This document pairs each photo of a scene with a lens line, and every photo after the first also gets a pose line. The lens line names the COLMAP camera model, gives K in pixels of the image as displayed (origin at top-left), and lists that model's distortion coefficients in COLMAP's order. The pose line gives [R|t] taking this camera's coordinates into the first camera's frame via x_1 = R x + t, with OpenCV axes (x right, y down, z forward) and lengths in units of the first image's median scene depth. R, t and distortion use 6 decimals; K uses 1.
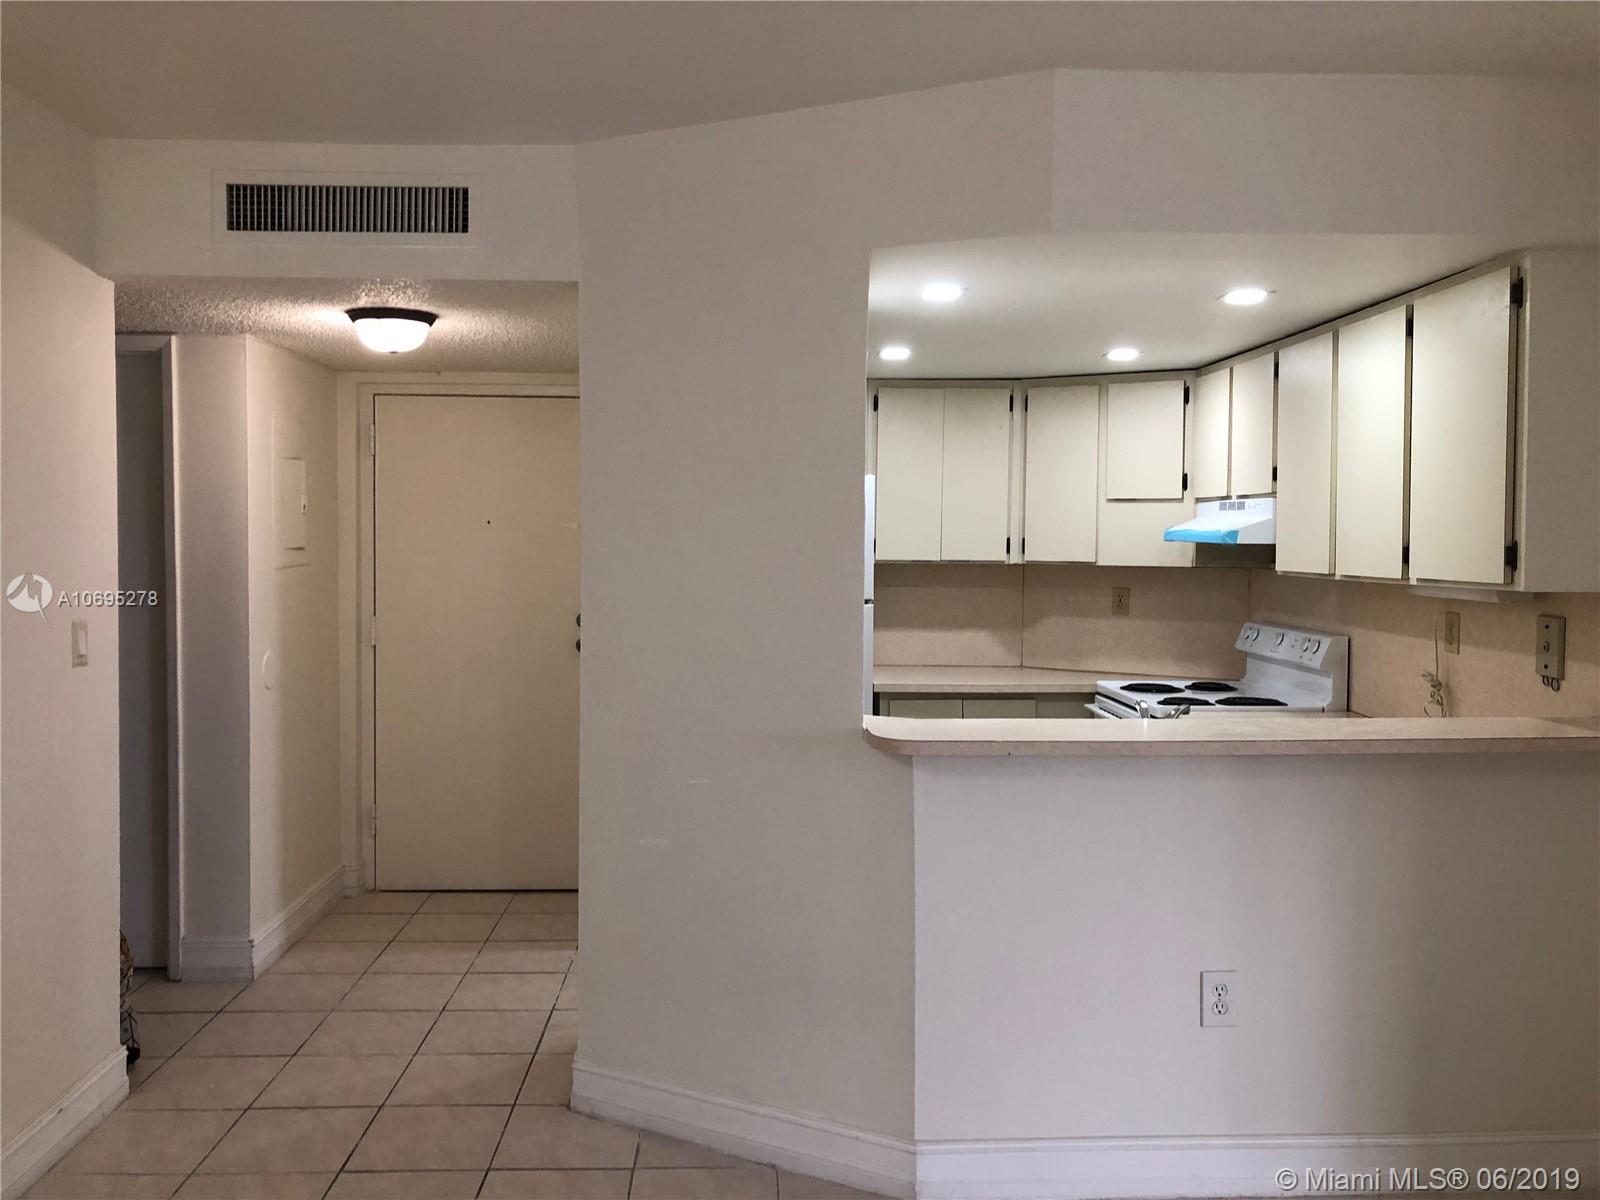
lens RADIAL K [[1297.4, 0, 799.1], [0, 1297.4, 594.3], [0, 0, 1]] dist [0.018617, 0.005271]
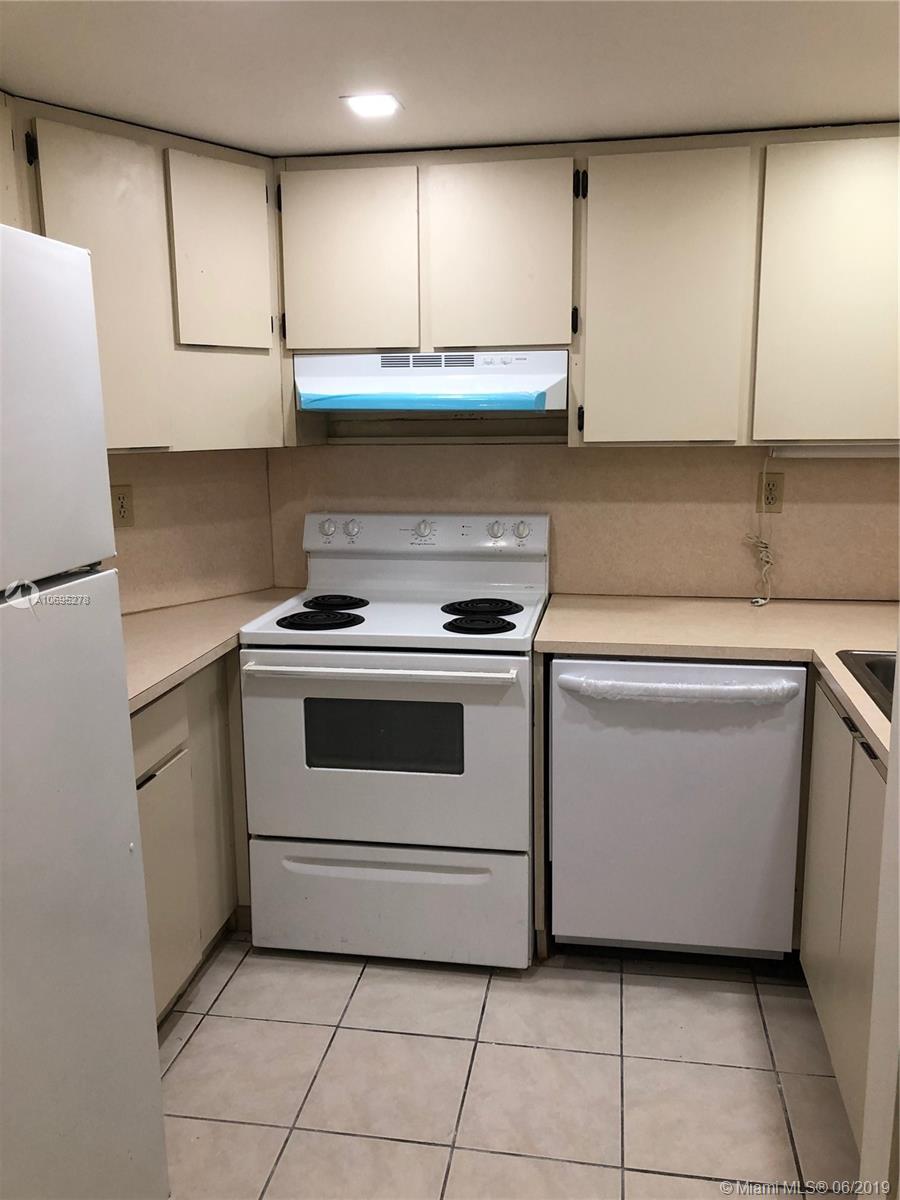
lens RADIAL K [[973.1, 0, 452.3], [0, 973.1, 605.2], [0, 0, 1]] dist [0.018617, 0.005271]
pose [[0.193947, -0.201271, 0.960143, -0.258404], [0.057105, 0.979384, 0.193769, -0.039795], [-0.979349, 0.017248, 0.201442, 0.921577]]
